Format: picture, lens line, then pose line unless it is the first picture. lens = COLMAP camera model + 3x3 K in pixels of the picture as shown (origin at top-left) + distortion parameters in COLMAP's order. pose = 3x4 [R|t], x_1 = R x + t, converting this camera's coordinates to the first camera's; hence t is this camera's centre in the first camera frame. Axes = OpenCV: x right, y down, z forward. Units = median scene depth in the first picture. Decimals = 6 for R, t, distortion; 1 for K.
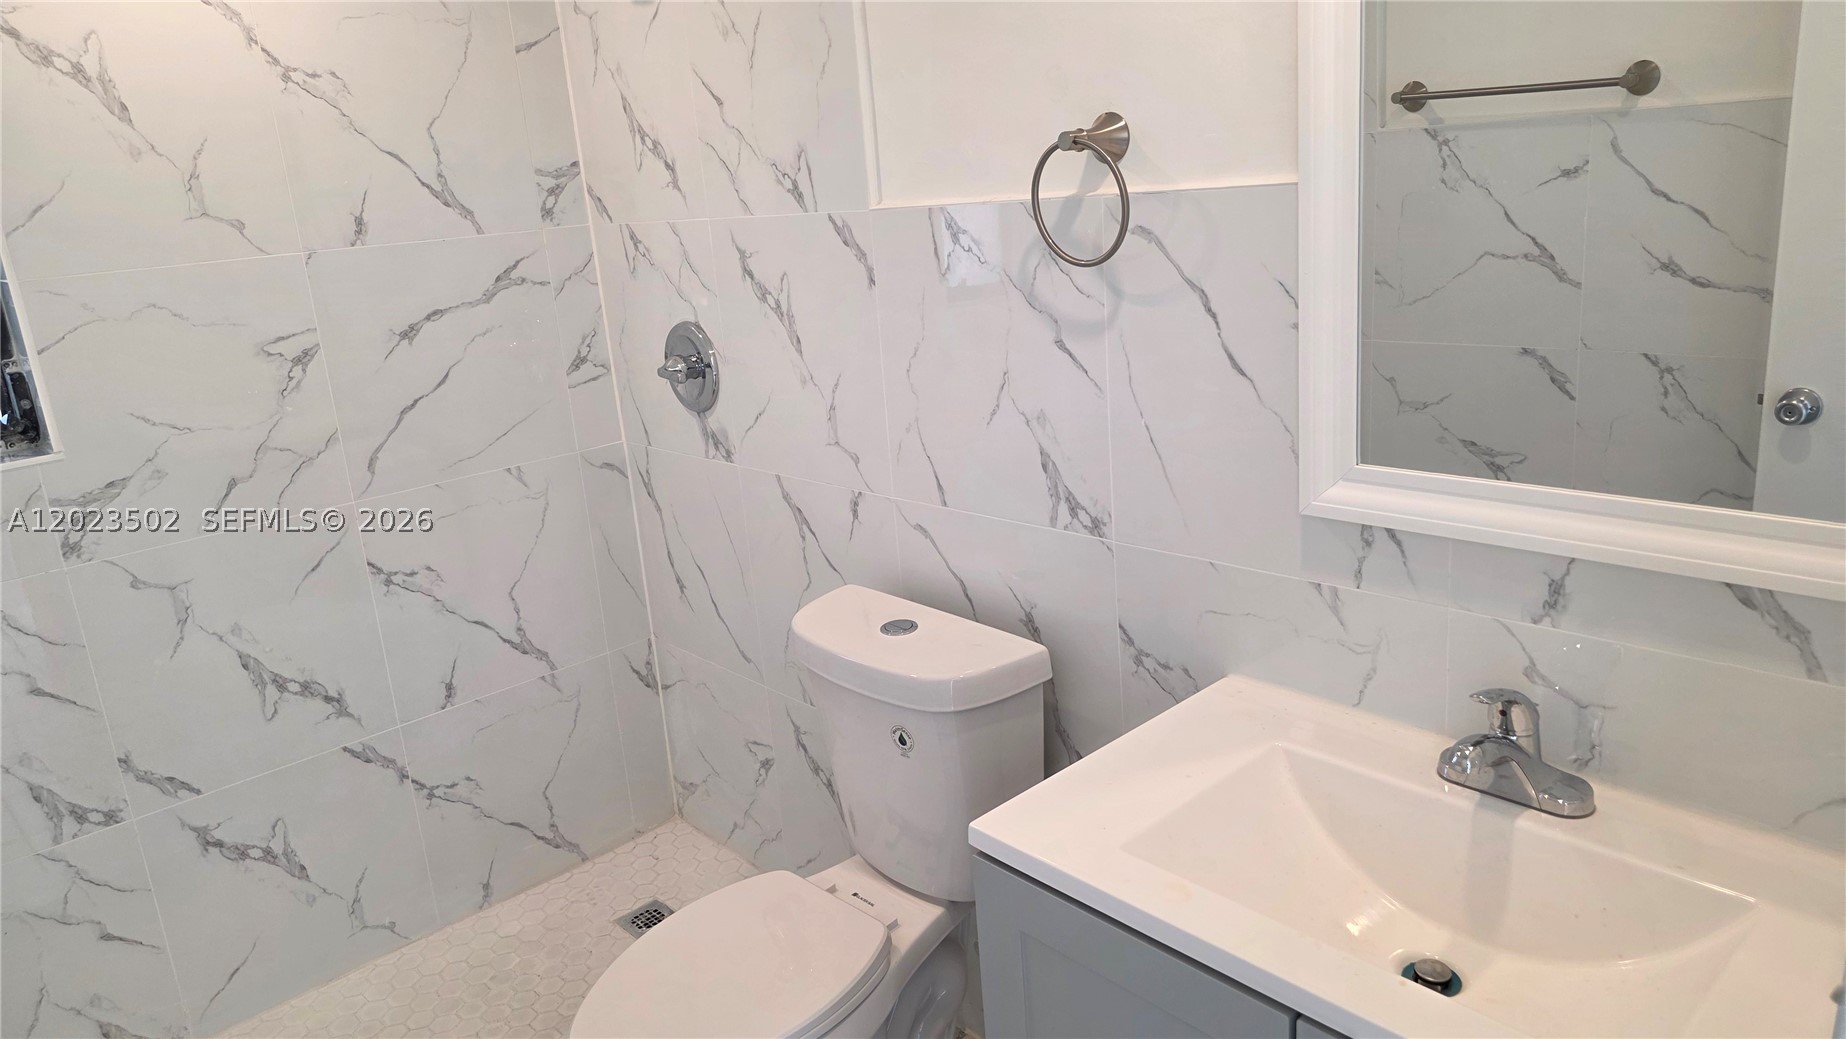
lens RADIAL K [[1232.2, 0, 910.7], [0, 1232.2, 526.2], [0, 0, 1]] dist [0.116602, -0.165266]
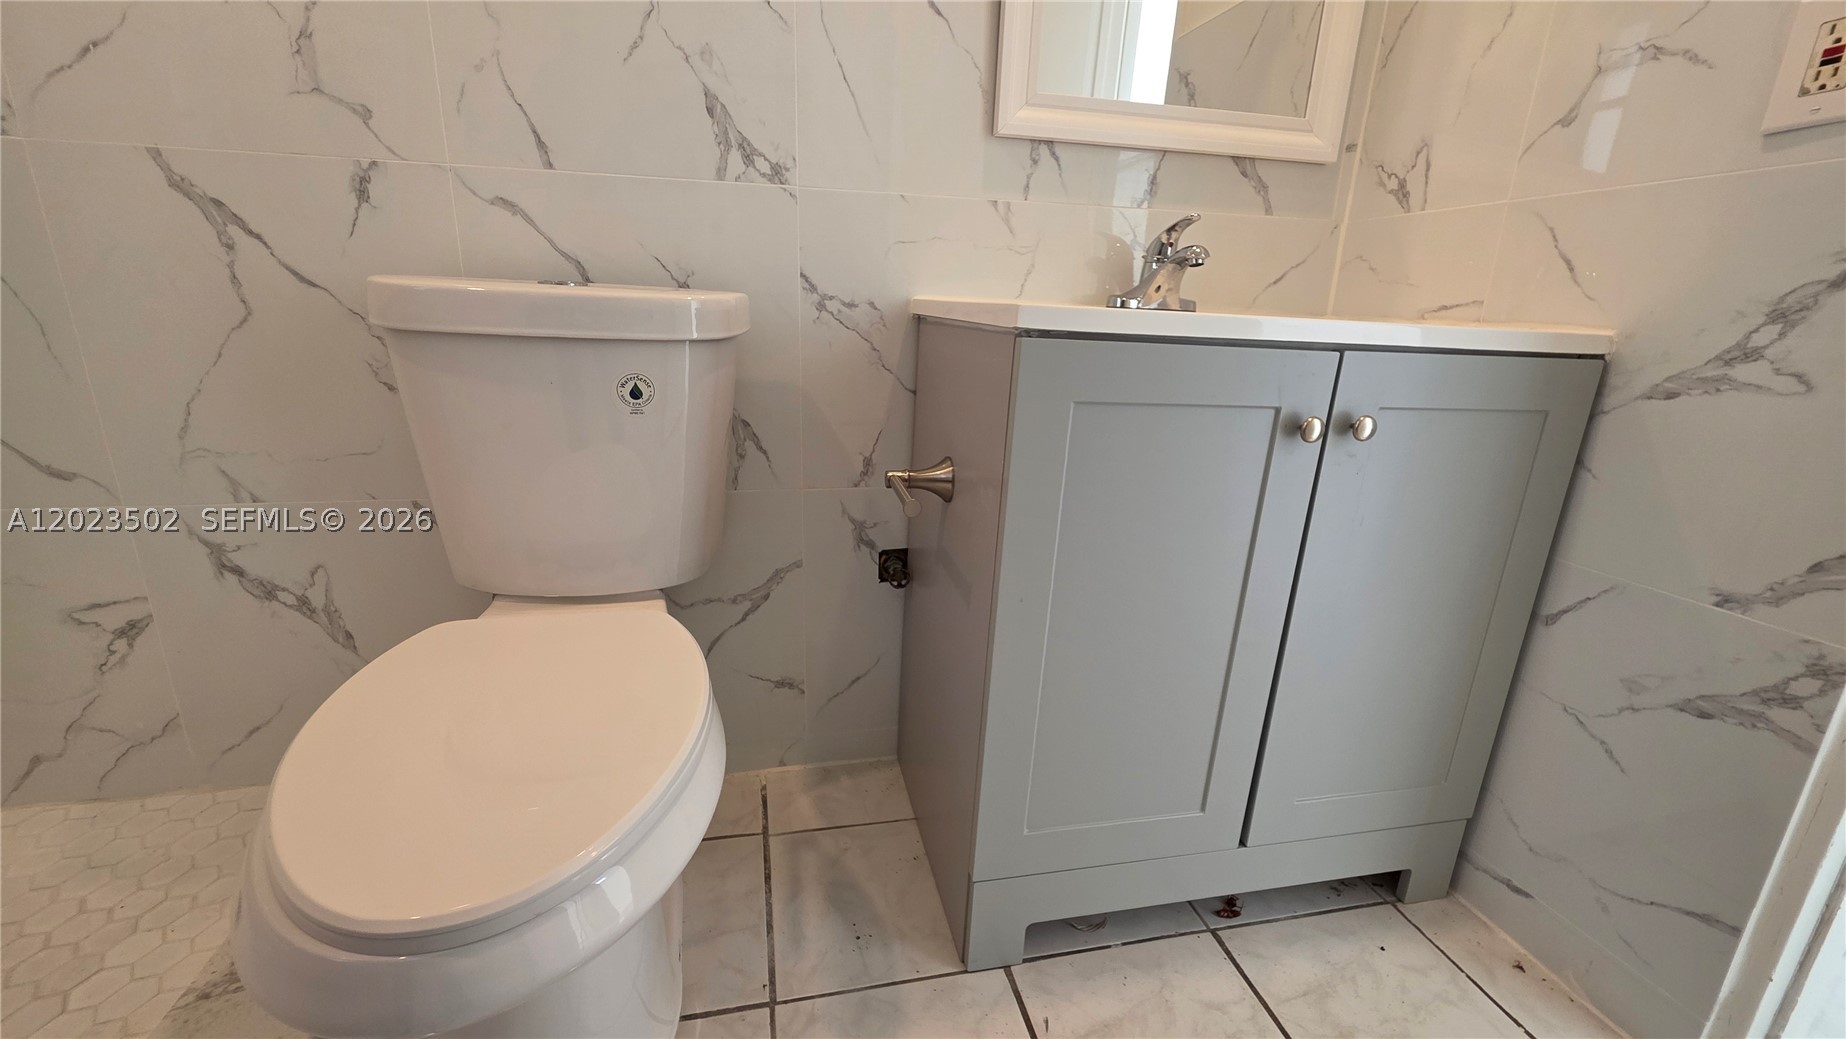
lens RADIAL K [[730.2, 0, 904.7], [0, 730.2, 514.2], [0, 0, 1]] dist [0.002973, -0.000428]
pose [[0.489172, -0.140077, 0.860865, -0.323494], [0.168405, 0.983615, 0.064357, 0.229516], [-0.855775, 0.113492, 0.504746, 0.546327]]
